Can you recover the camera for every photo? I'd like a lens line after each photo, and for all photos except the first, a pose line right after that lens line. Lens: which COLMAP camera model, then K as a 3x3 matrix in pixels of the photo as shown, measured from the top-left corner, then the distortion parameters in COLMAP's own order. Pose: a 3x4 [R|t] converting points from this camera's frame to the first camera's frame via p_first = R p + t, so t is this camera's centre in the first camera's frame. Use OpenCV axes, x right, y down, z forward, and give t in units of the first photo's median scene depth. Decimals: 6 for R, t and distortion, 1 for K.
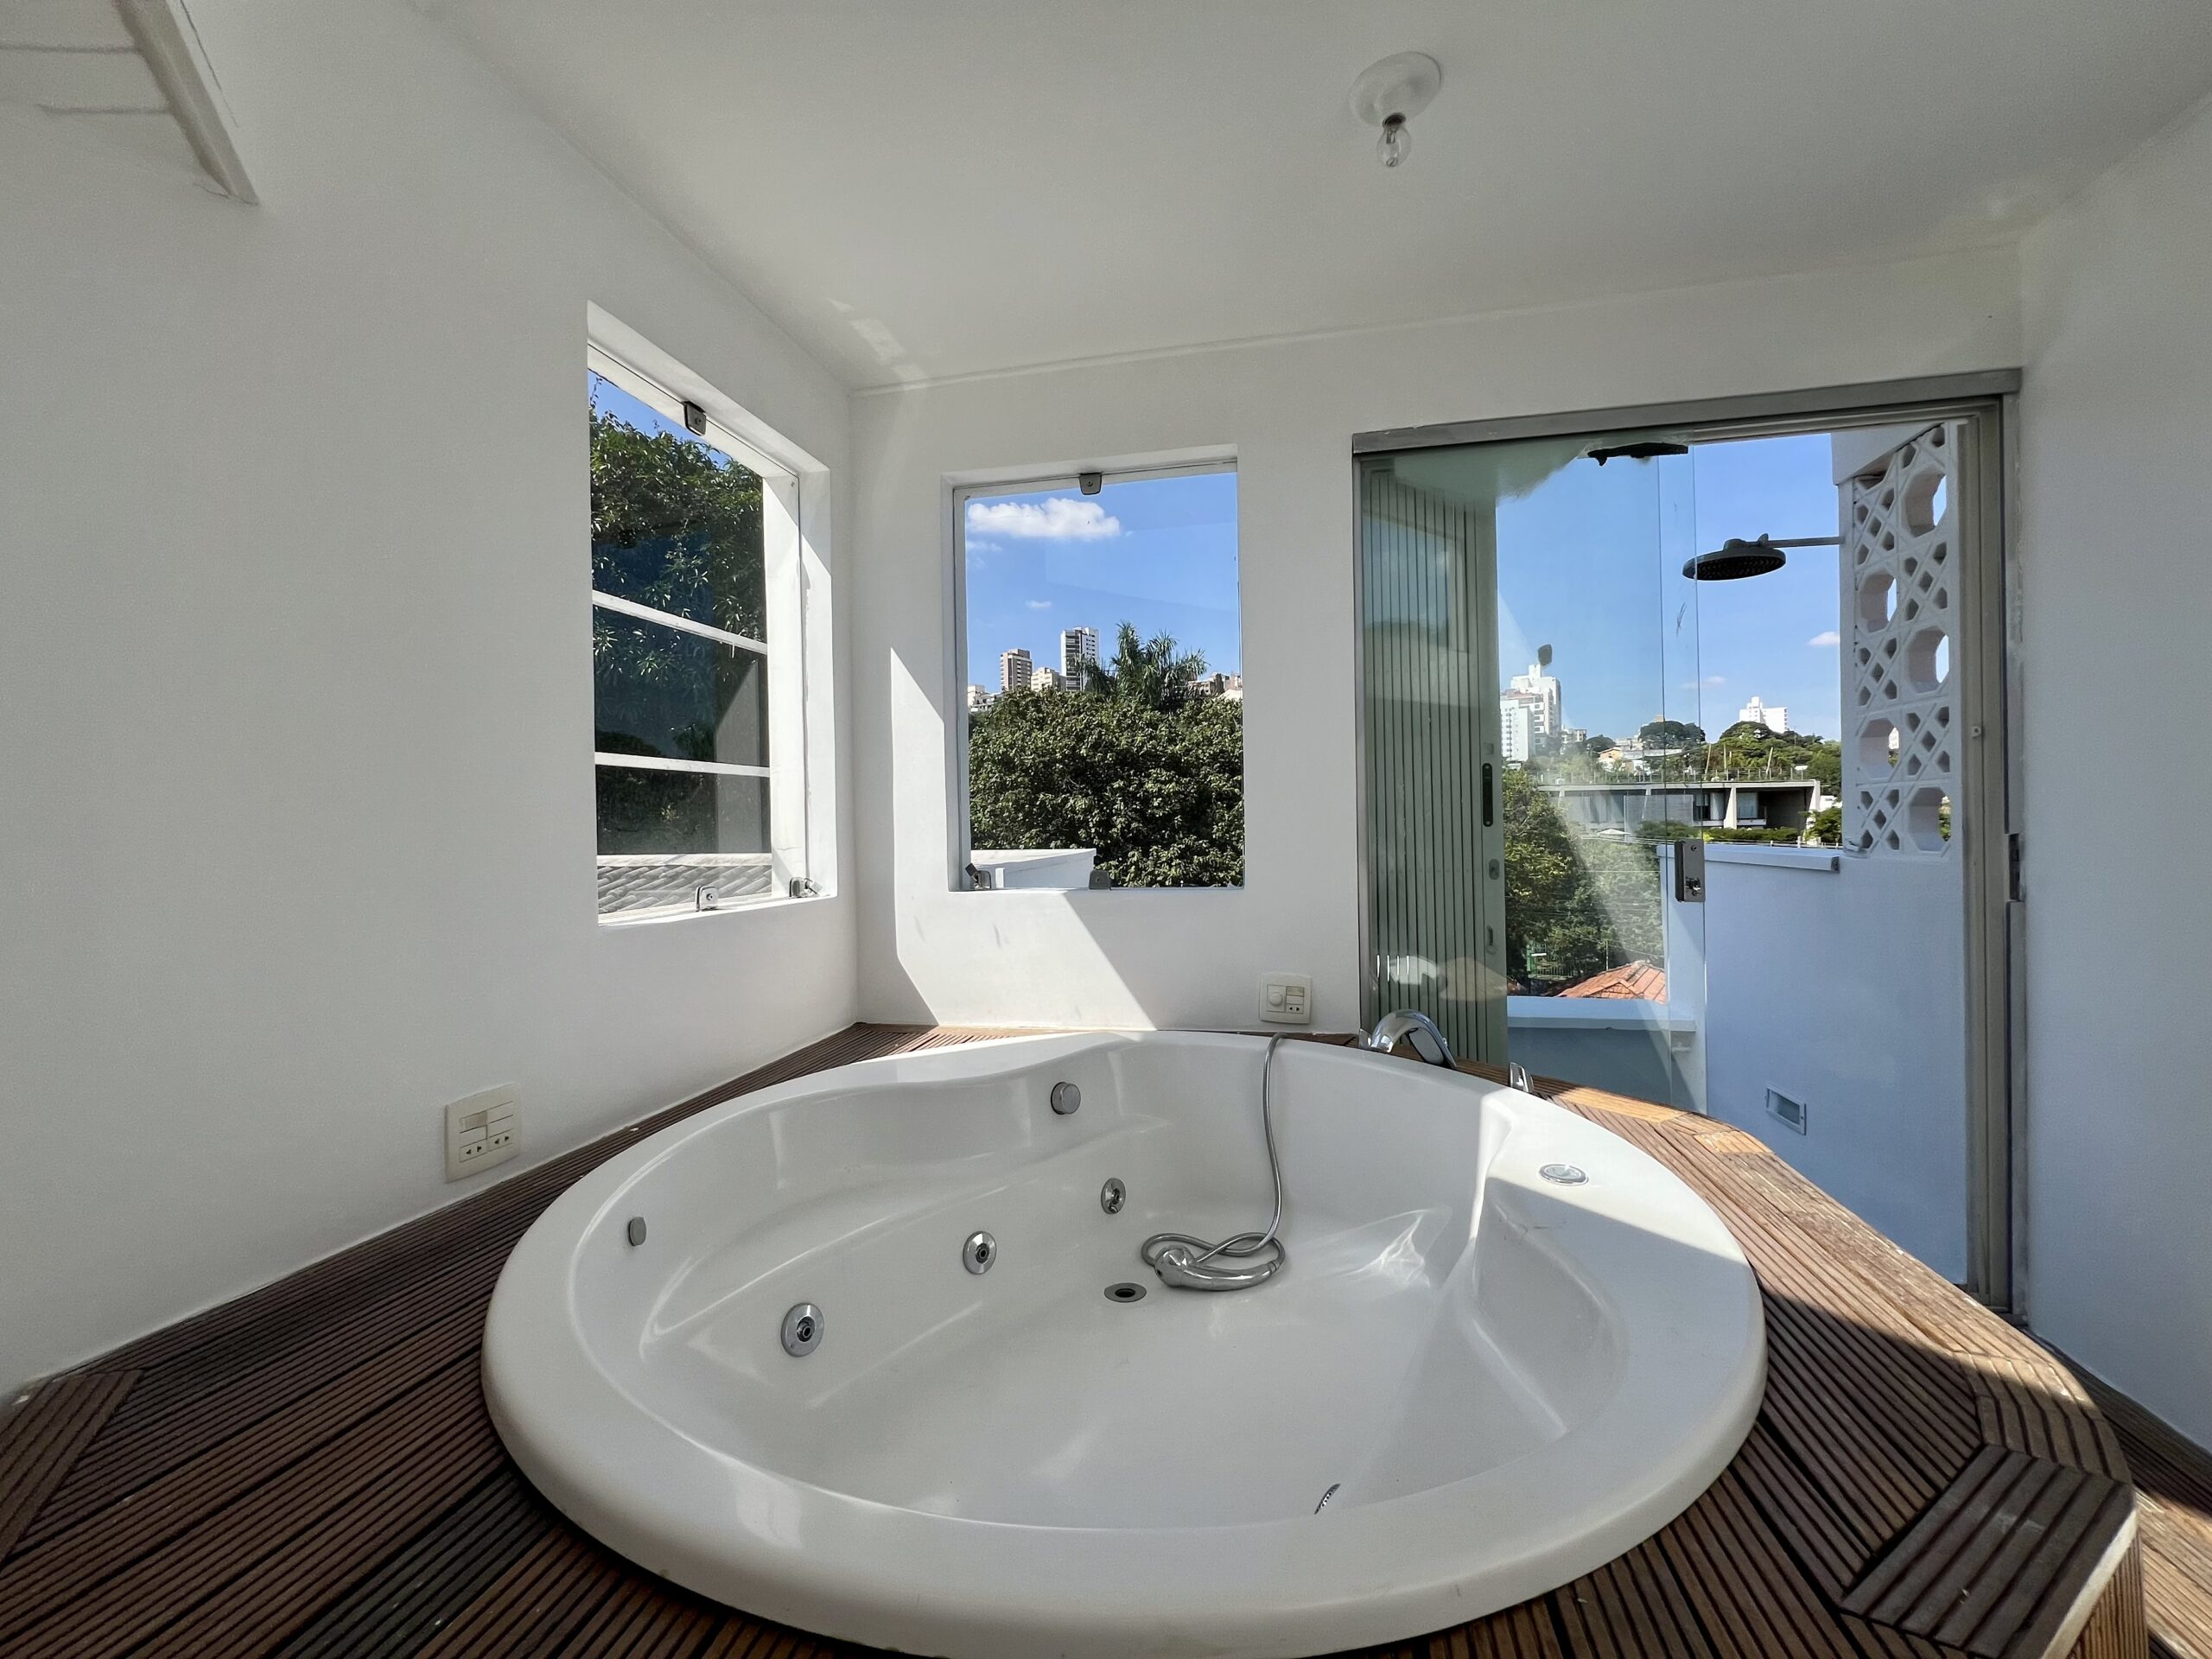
lens RADIAL K [[888.0, 0, 1104.4], [0, 888.0, 829.7], [0, 0, 1]] dist [-0.001337, -0.000090]
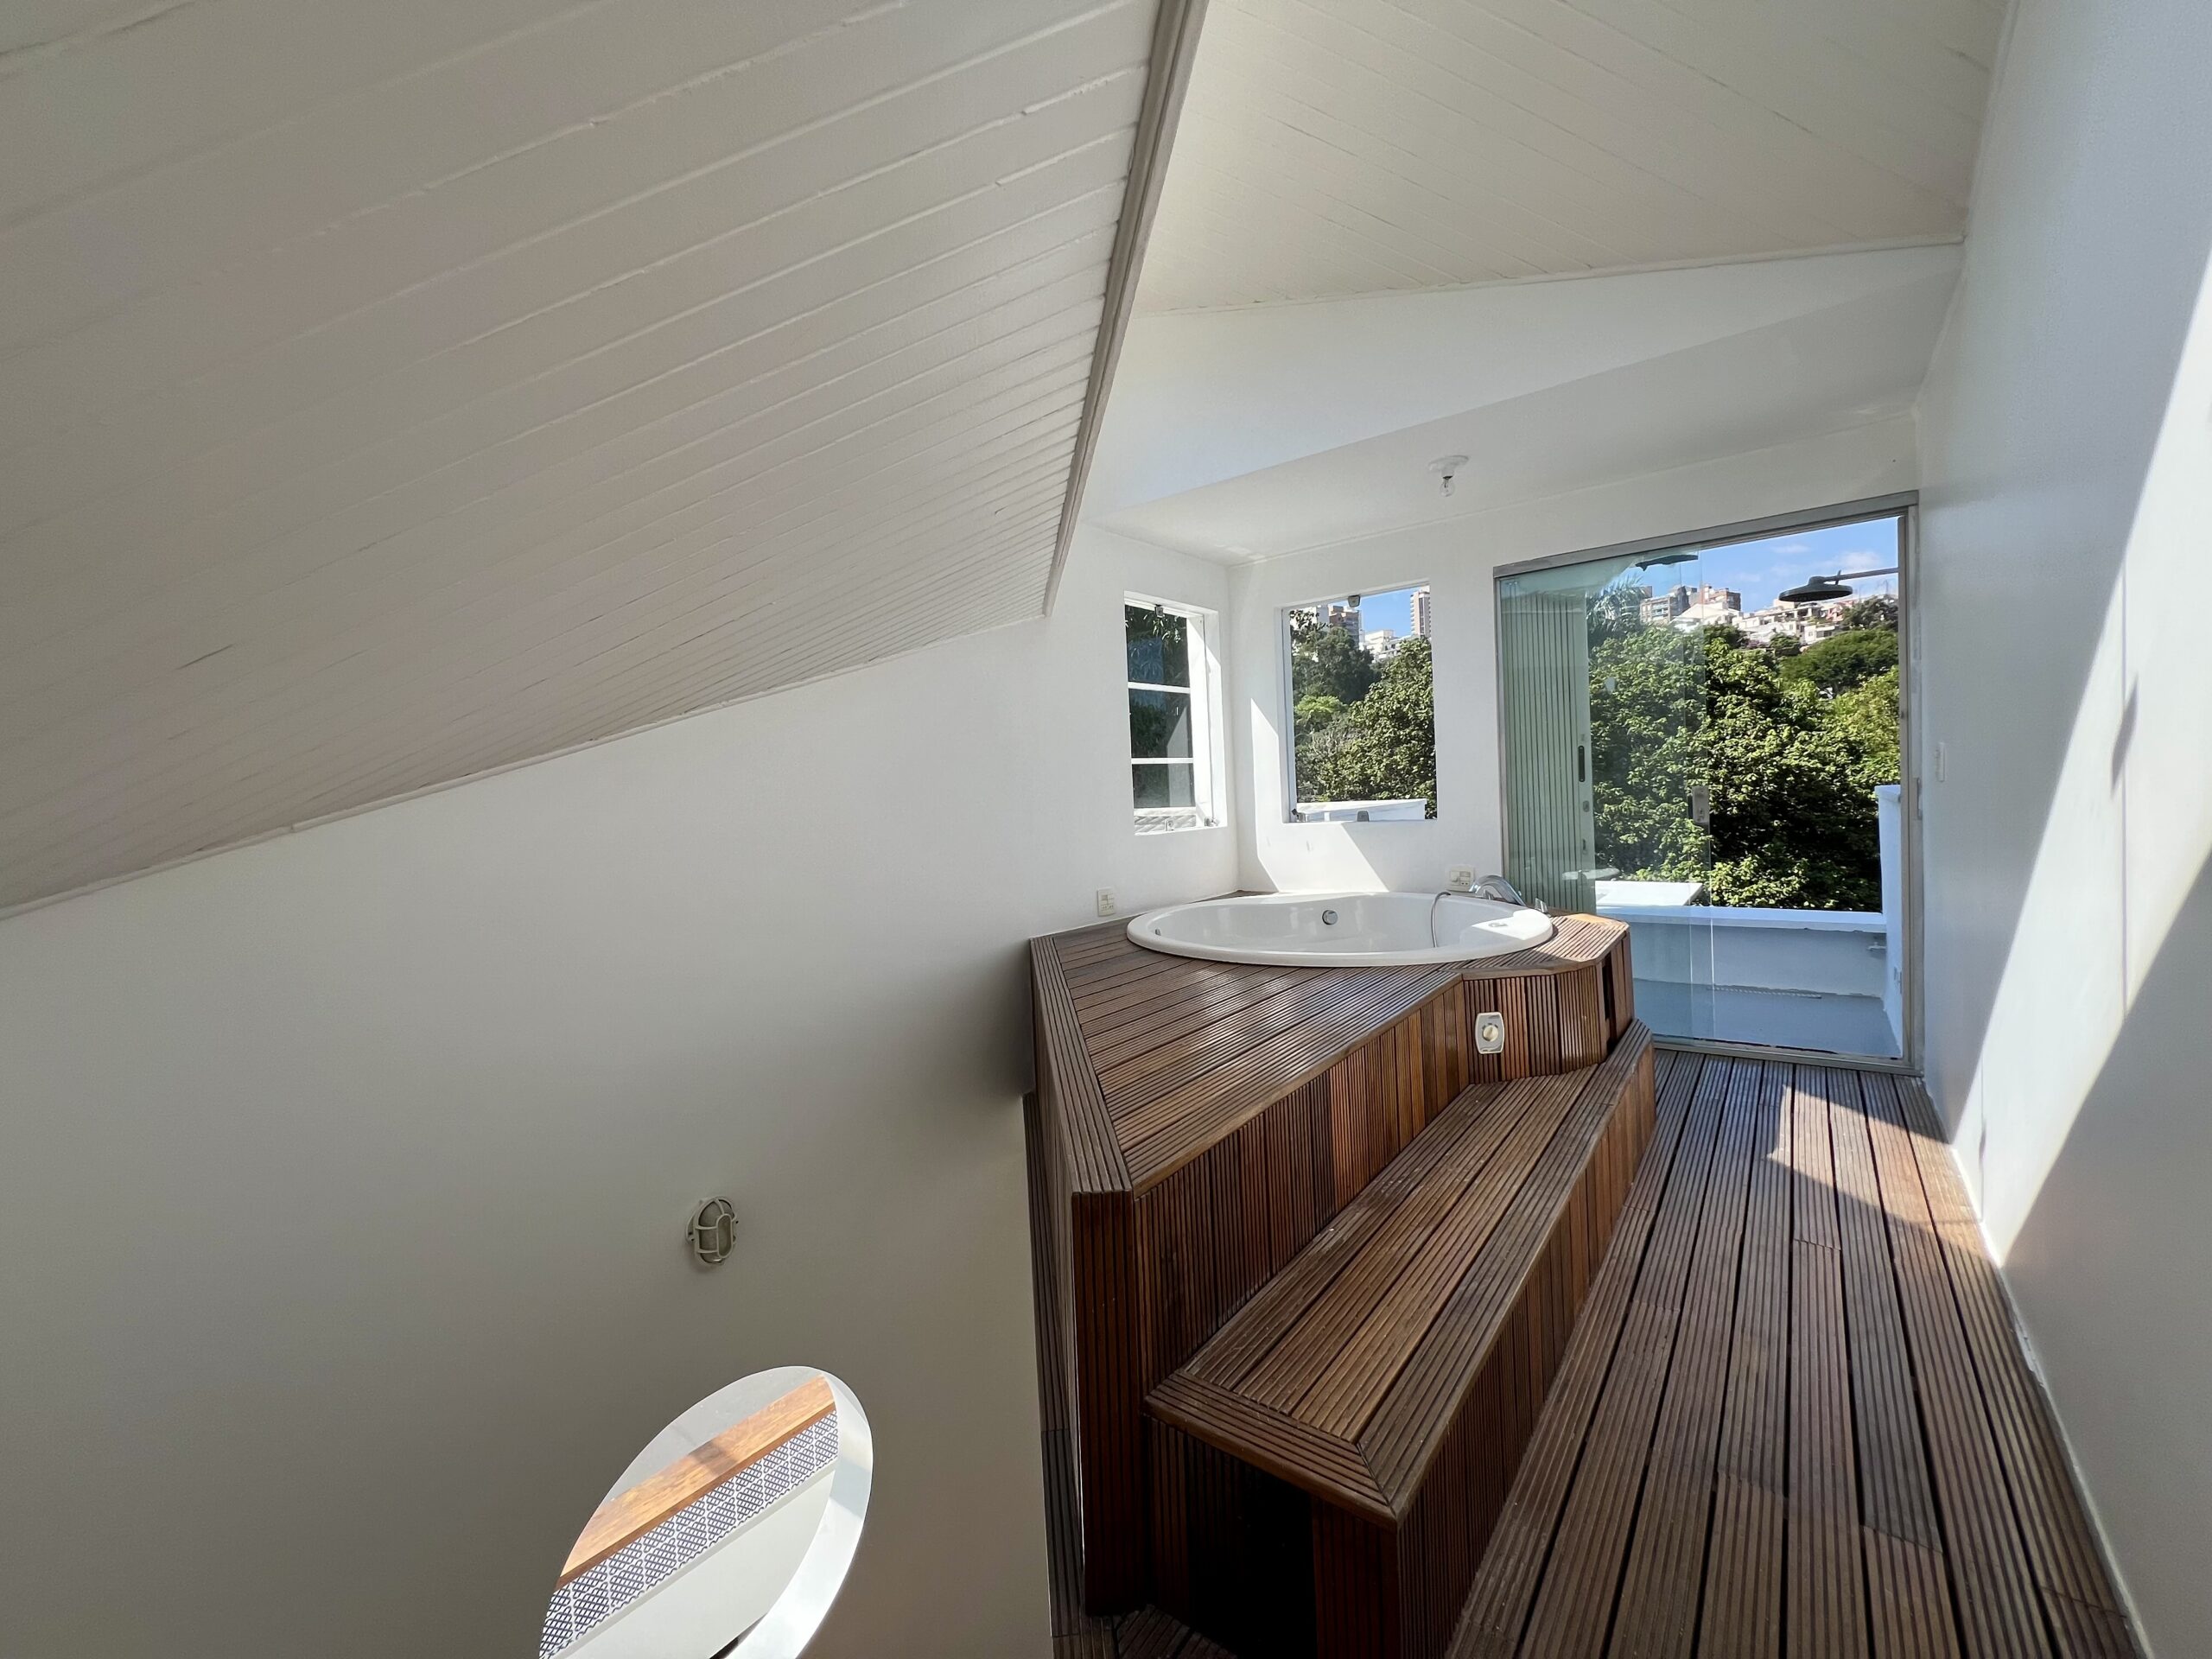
lens RADIAL K [[885.2, 0, 1107.3], [0, 885.2, 829.5], [0, 0, 1]] dist [-0.002591, -0.000038]
pose [[0.900179, -0.008159, -0.435443, 0.033662], [0.030498, 0.998551, 0.044336, -0.001515], [0.434451, -0.053190, 0.899124, -0.094830]]
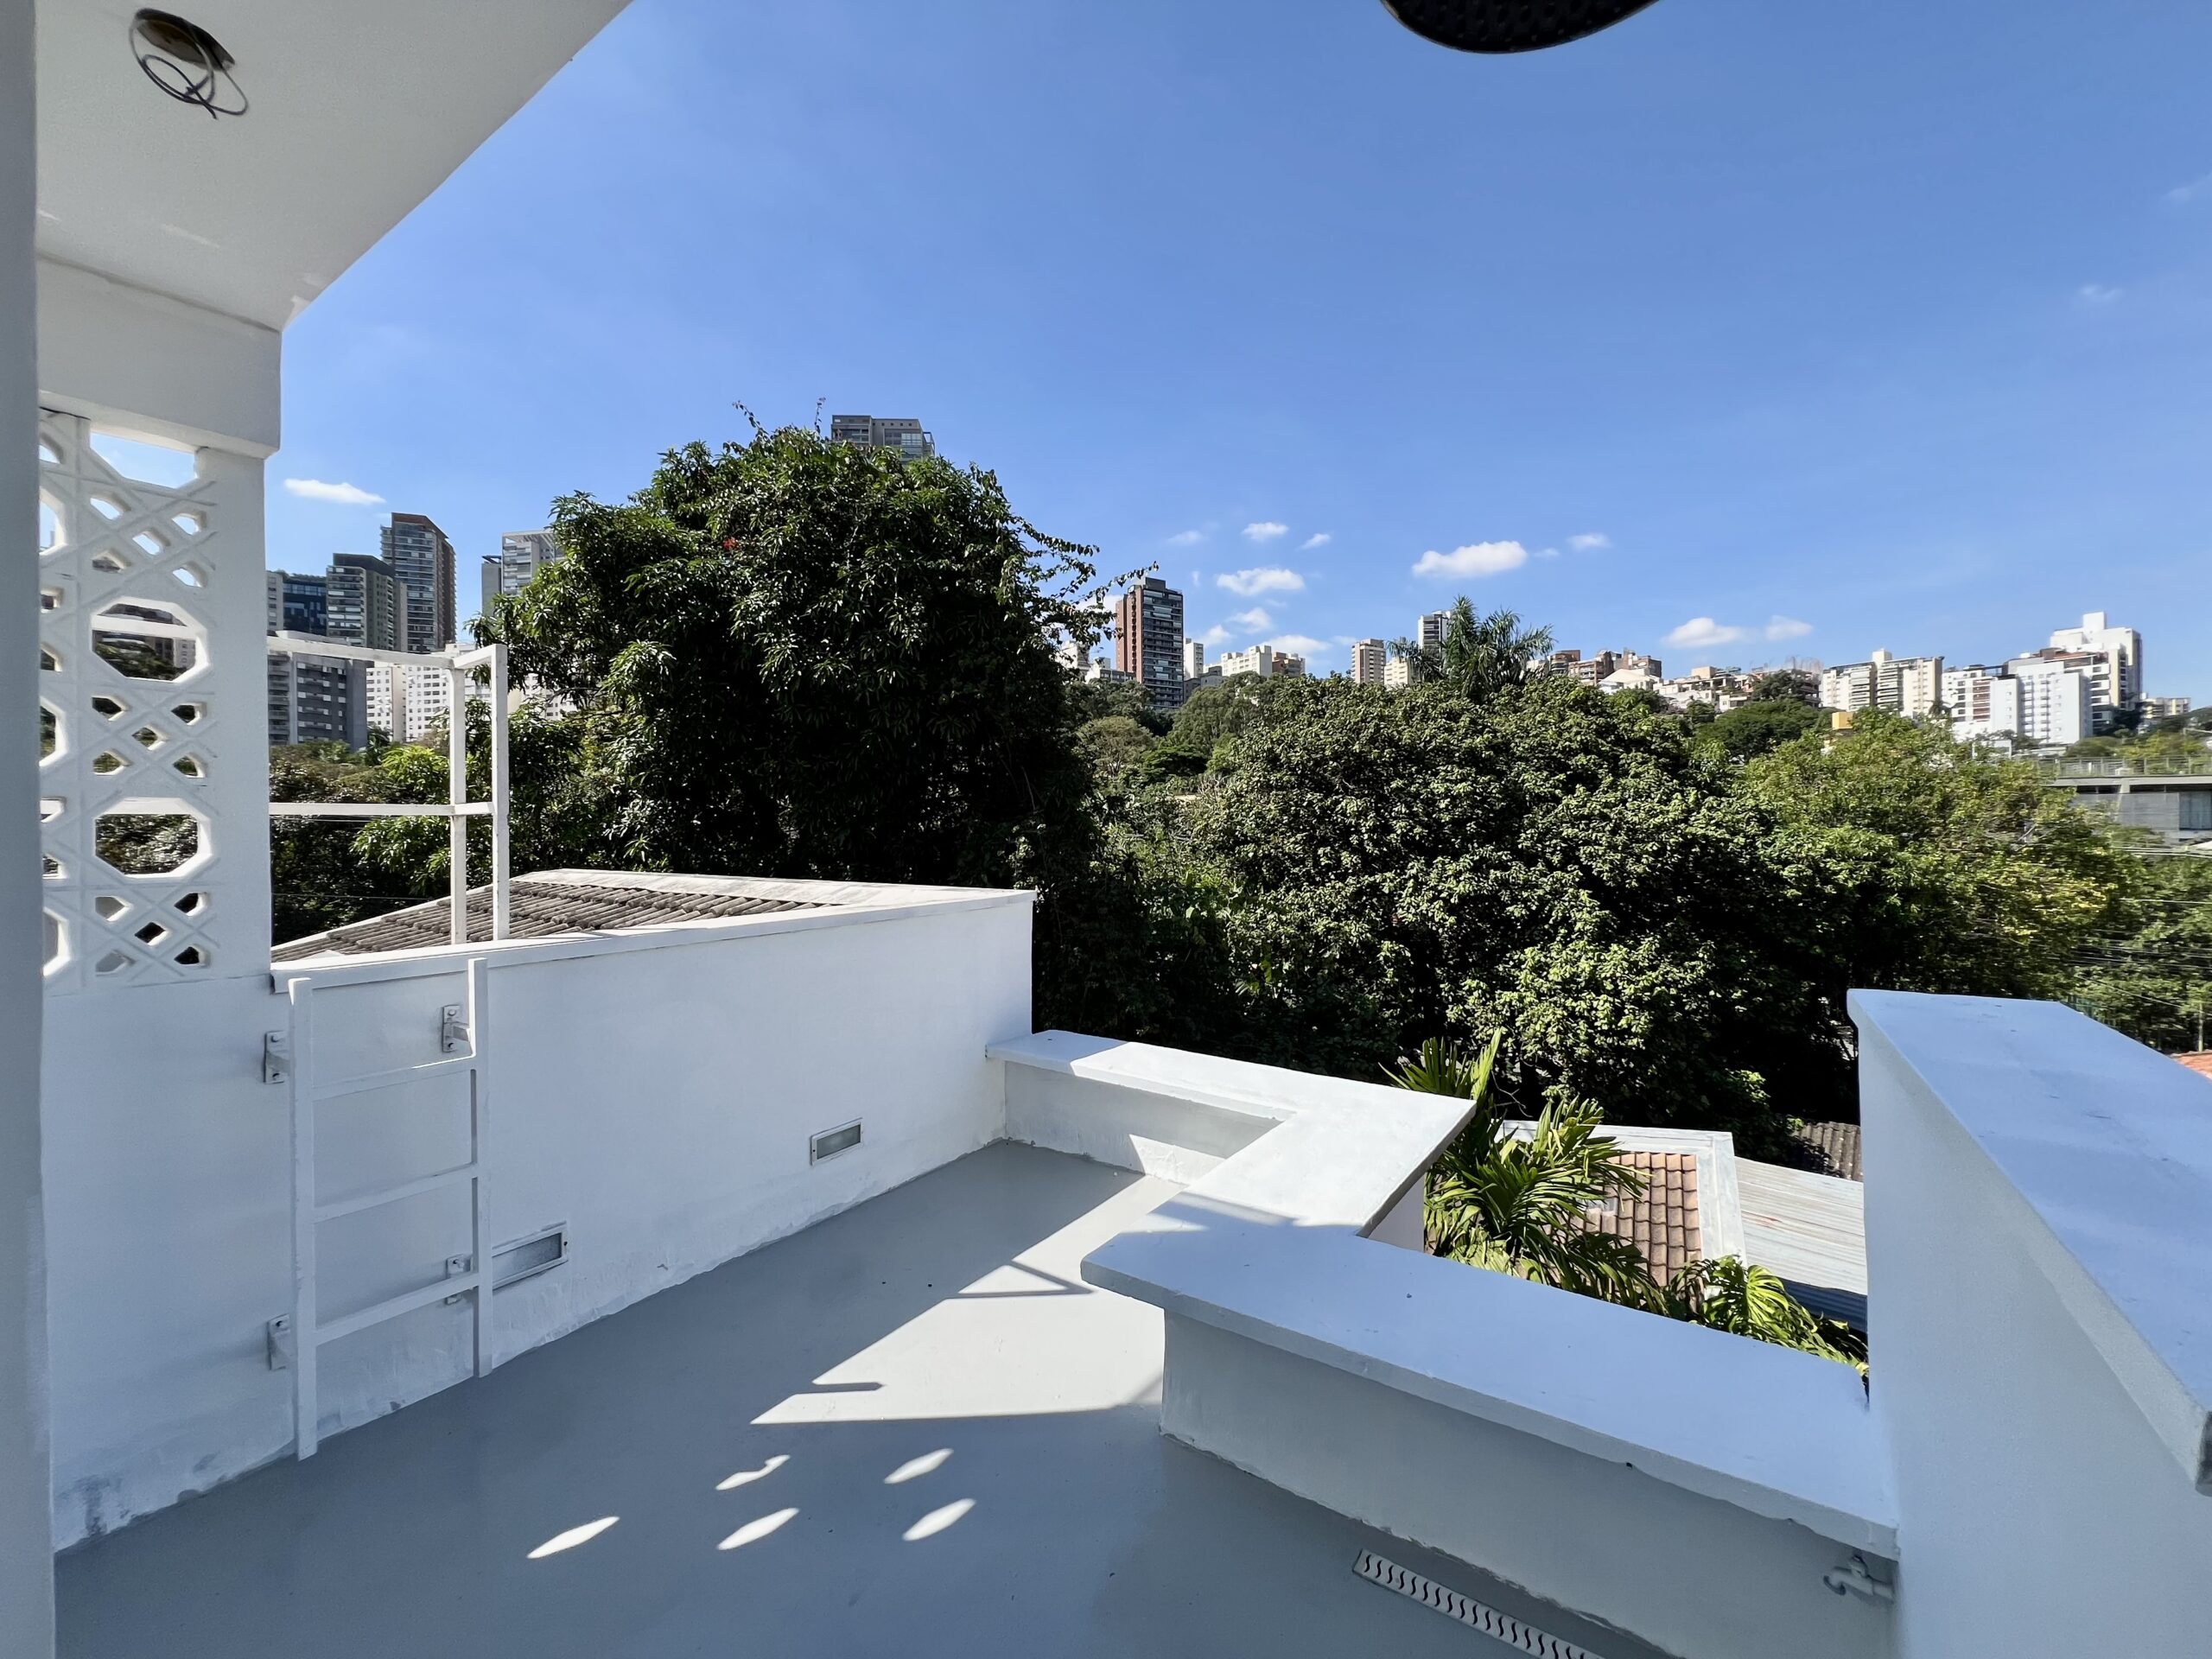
lens RADIAL K [[888.0, 0, 1104.4], [0, 888.0, 829.7], [0, 0, 1]] dist [-0.001337, -0.000090]
pose [[0.925841, 0.013415, -0.377676, 0.079152], [-0.011871, 0.999909, 0.006416, -0.008762], [0.377728, -0.001457, 0.925916, 0.088729]]
